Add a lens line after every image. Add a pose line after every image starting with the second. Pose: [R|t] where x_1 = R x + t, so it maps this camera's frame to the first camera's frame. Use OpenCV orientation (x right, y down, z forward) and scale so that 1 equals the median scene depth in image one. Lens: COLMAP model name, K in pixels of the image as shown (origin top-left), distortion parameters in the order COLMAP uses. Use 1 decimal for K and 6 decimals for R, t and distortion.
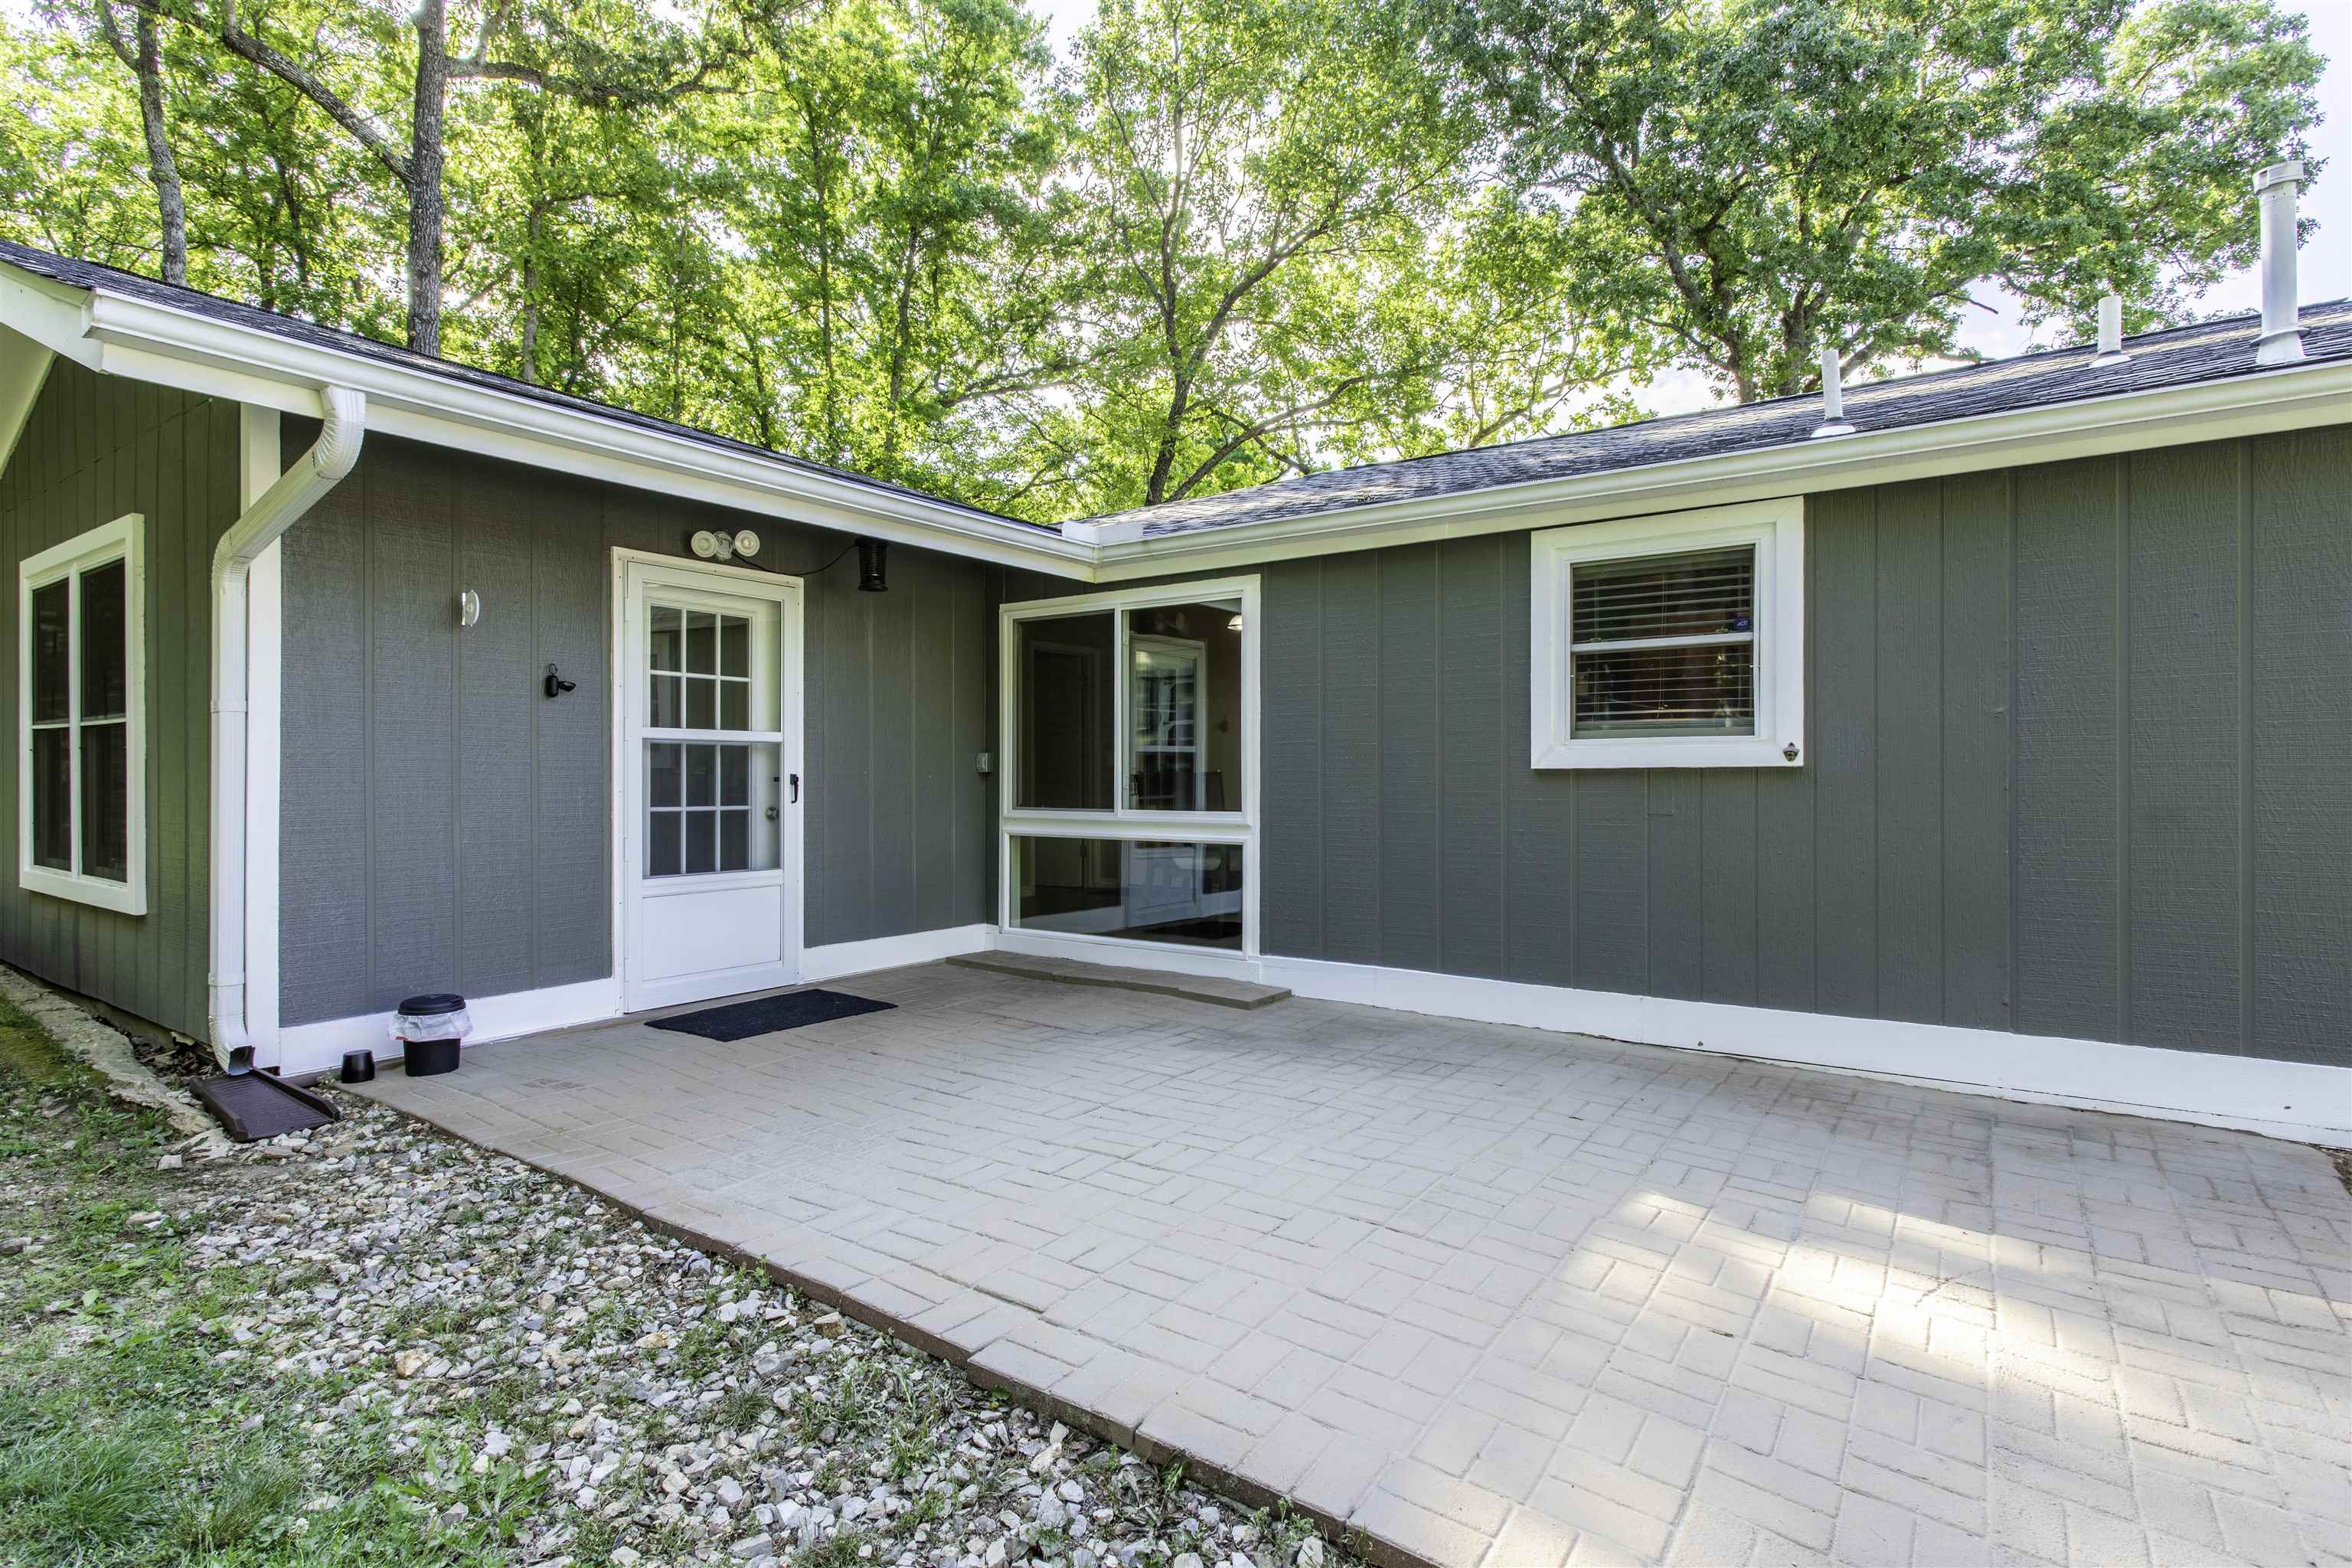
lens RADIAL K [[1137.0, 0, 1160.9], [0, 1137.0, 761.0], [0, 0, 1]] dist [-0.001292, 0.004876]
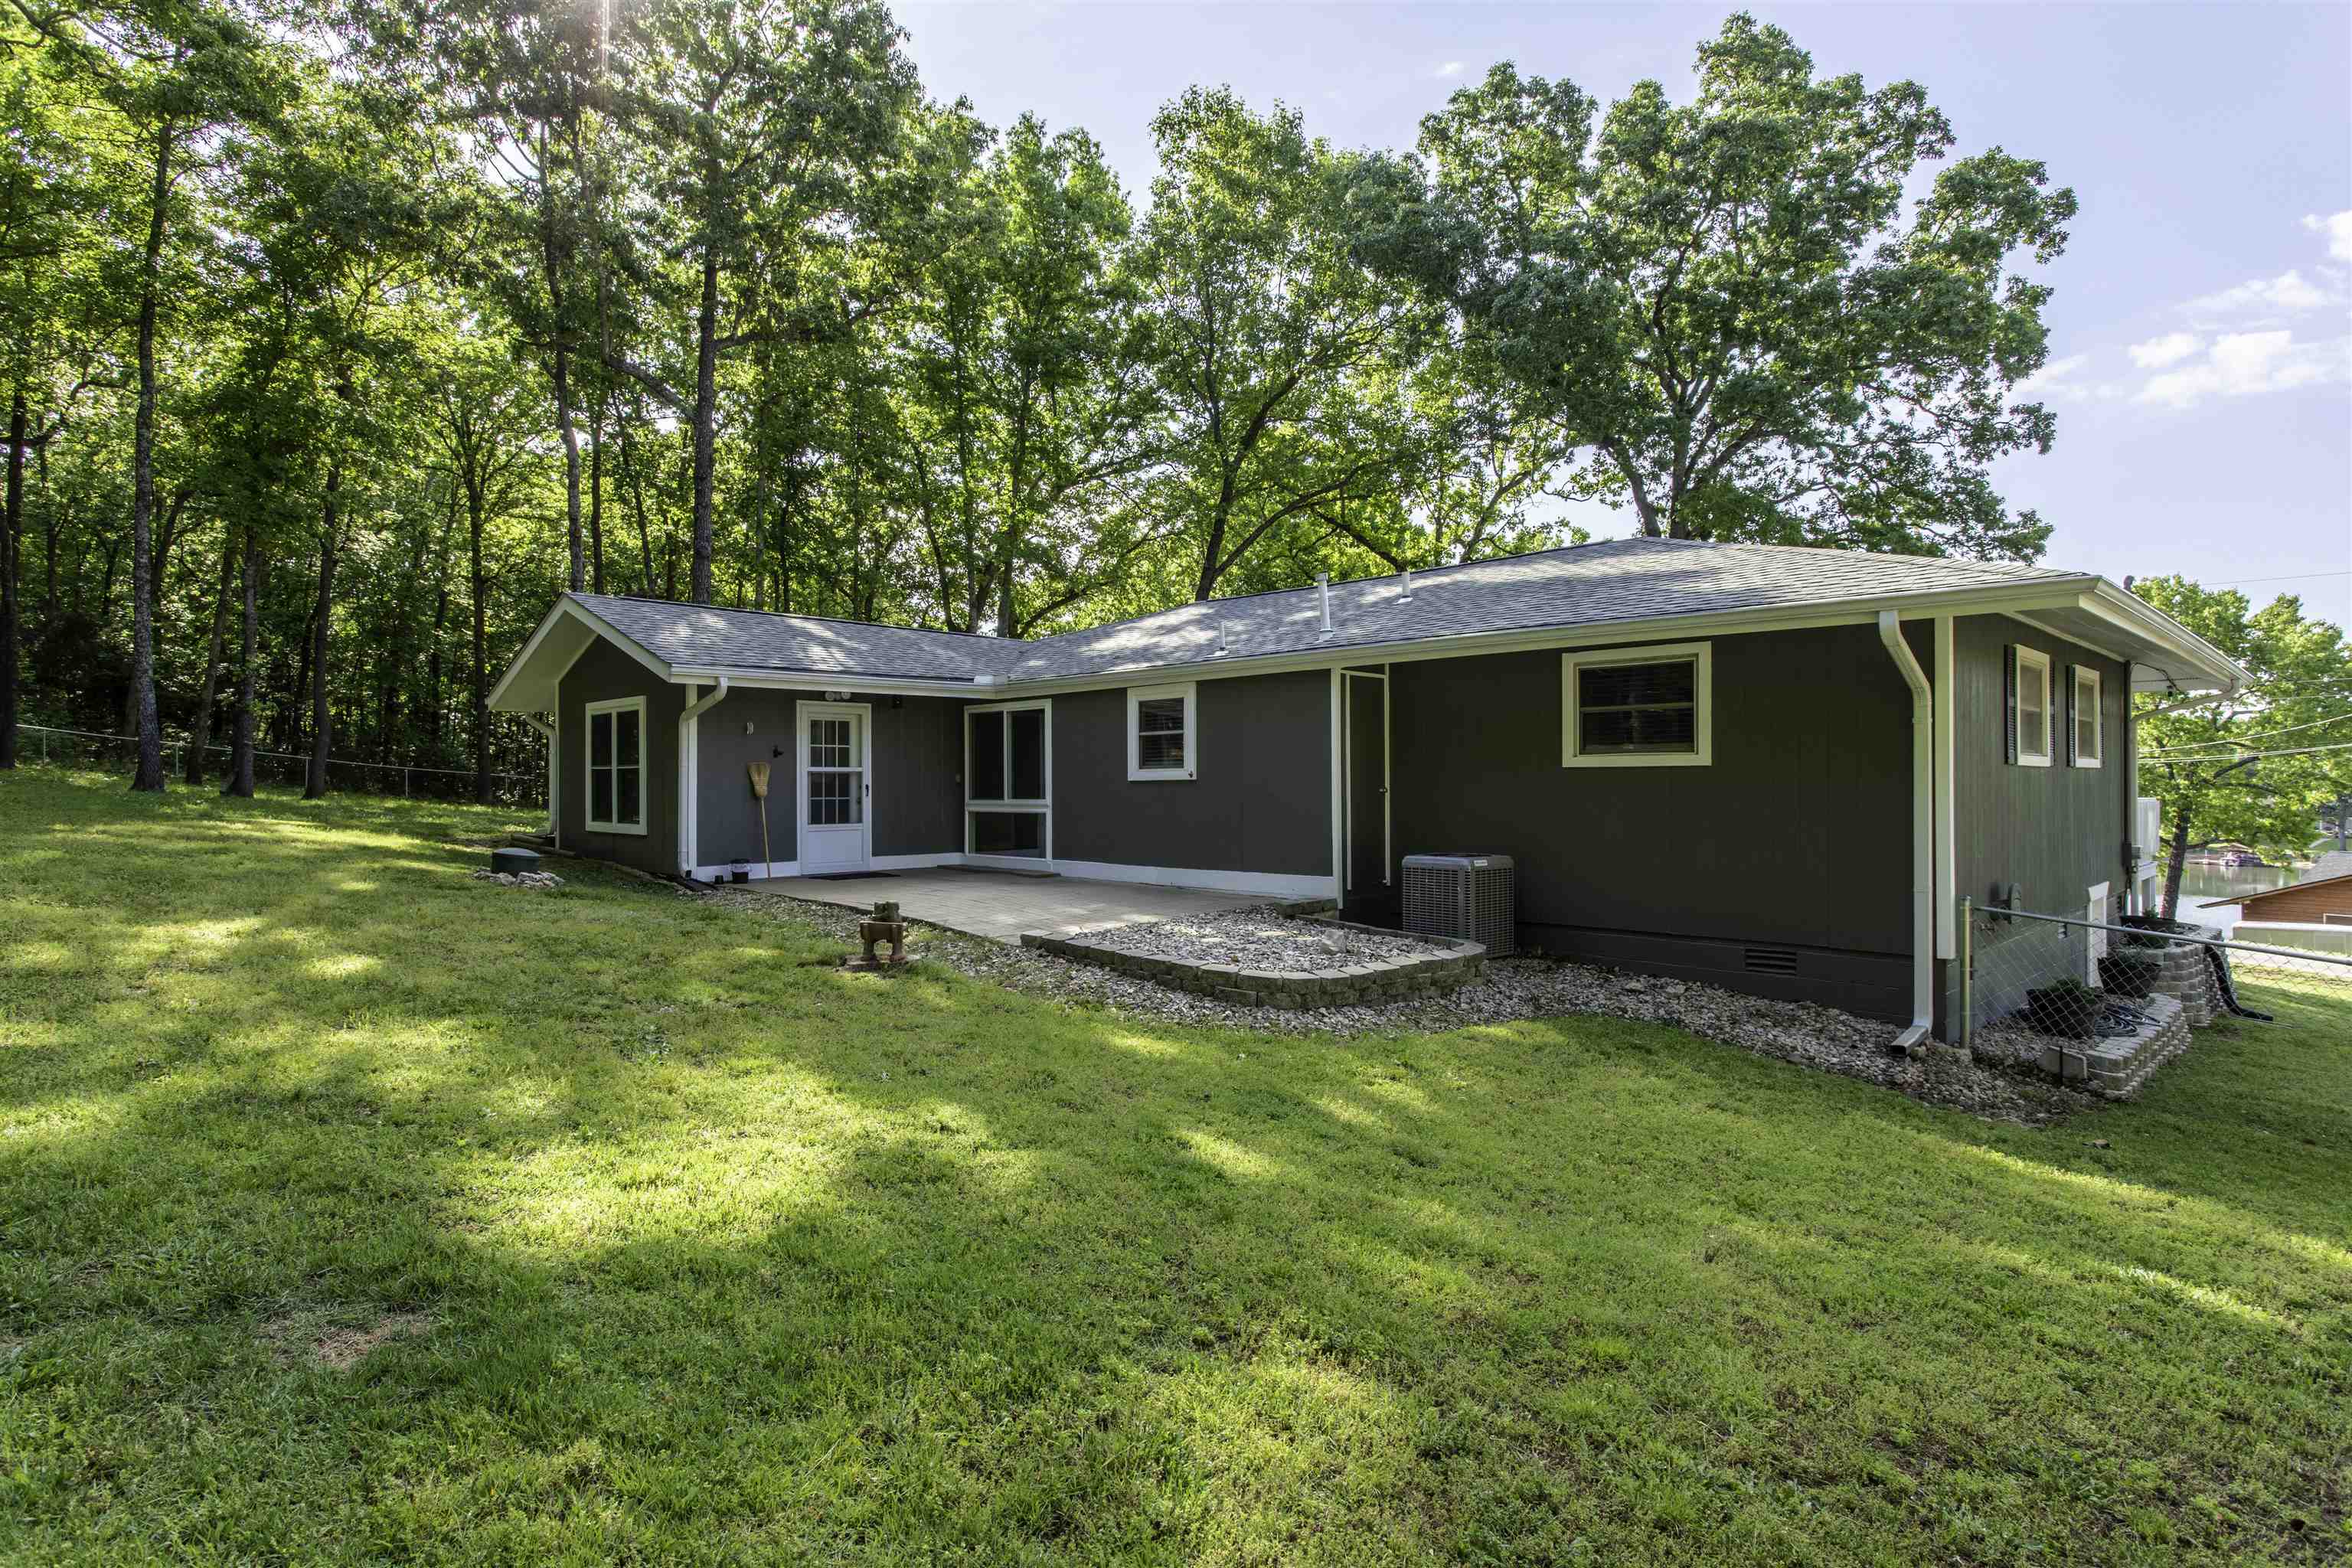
lens RADIAL K [[1269.0, 0, 1176.0], [0, 1269.0, 784.0], [0, 0, 1]] dist [0.005417, 0.003065]
pose [[0.982904, -0.005227, -0.184046, 0.850810], [0.007530, 0.999902, 0.011817, -0.017594], [0.183966, -0.013001, 0.982847, -1.597403]]
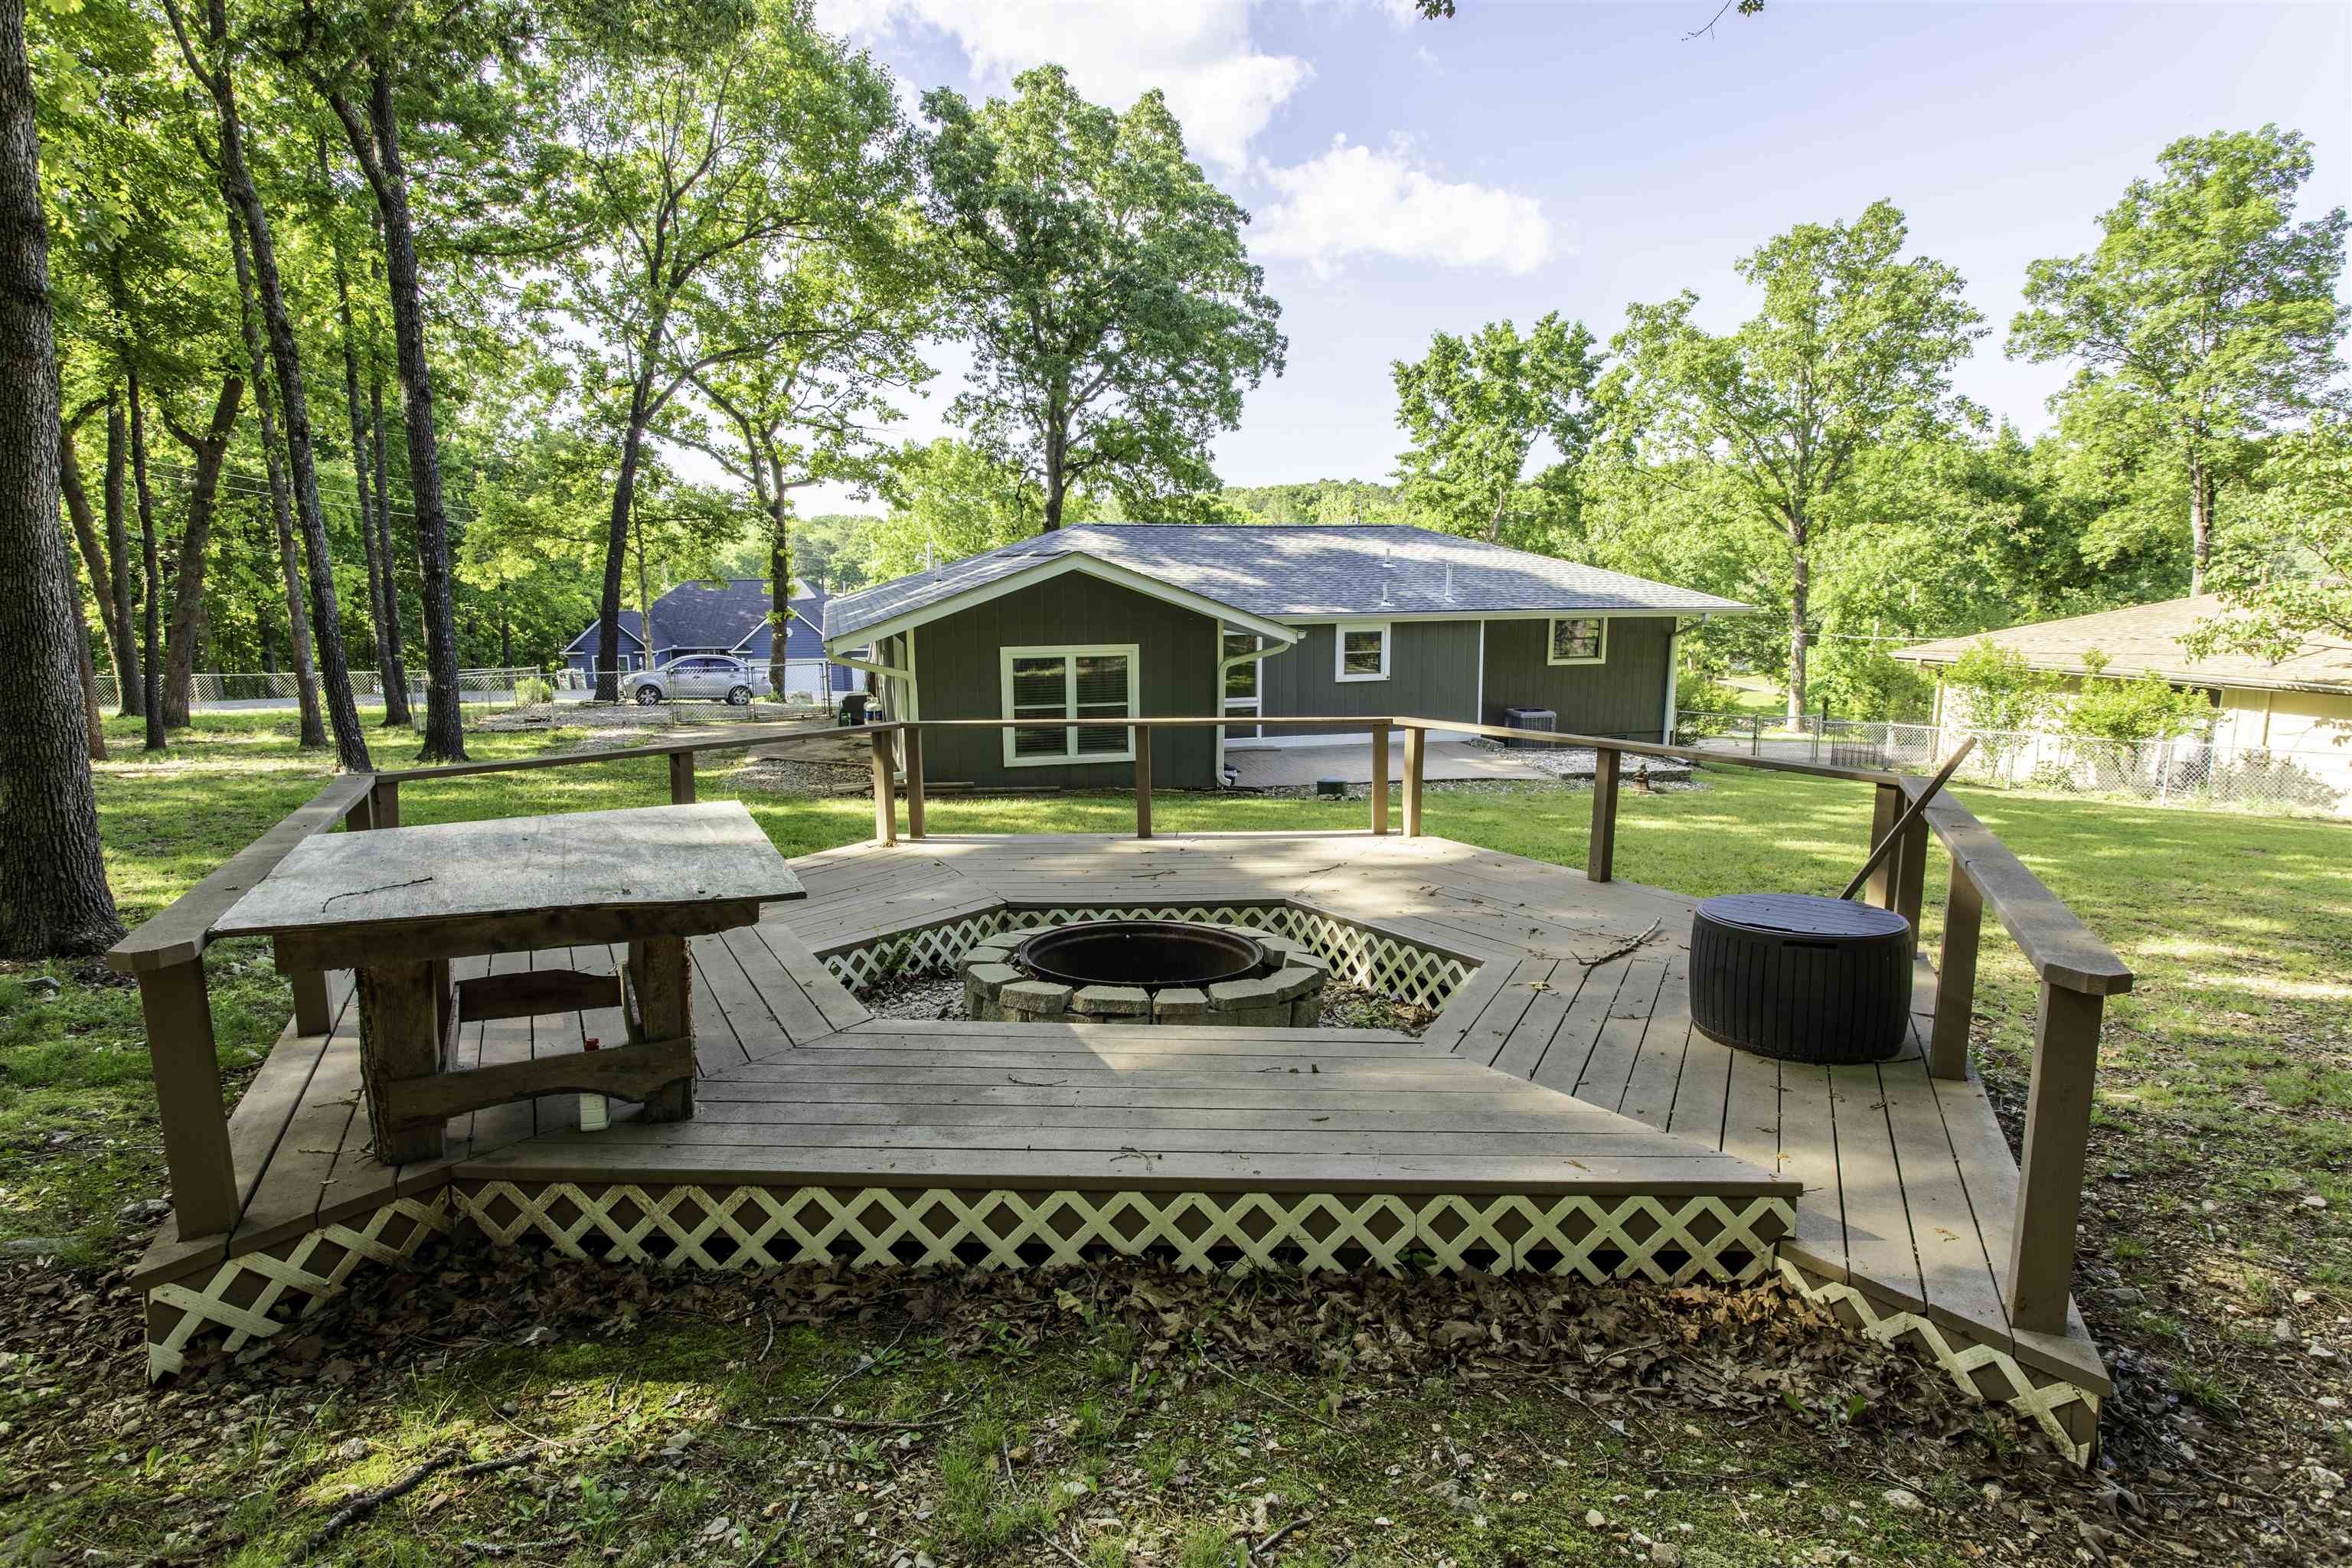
lens RADIAL K [[1316.7, 0, 1180.2], [0, 1316.7, 817.3], [0, 0, 1]] dist [0.000168, 0.001381]
pose [[0.639184, -0.155250, 0.753221, -3.252311], [-0.005093, 0.978536, 0.206013, -0.435704], [-0.769037, -0.135516, 0.624674, -1.407247]]
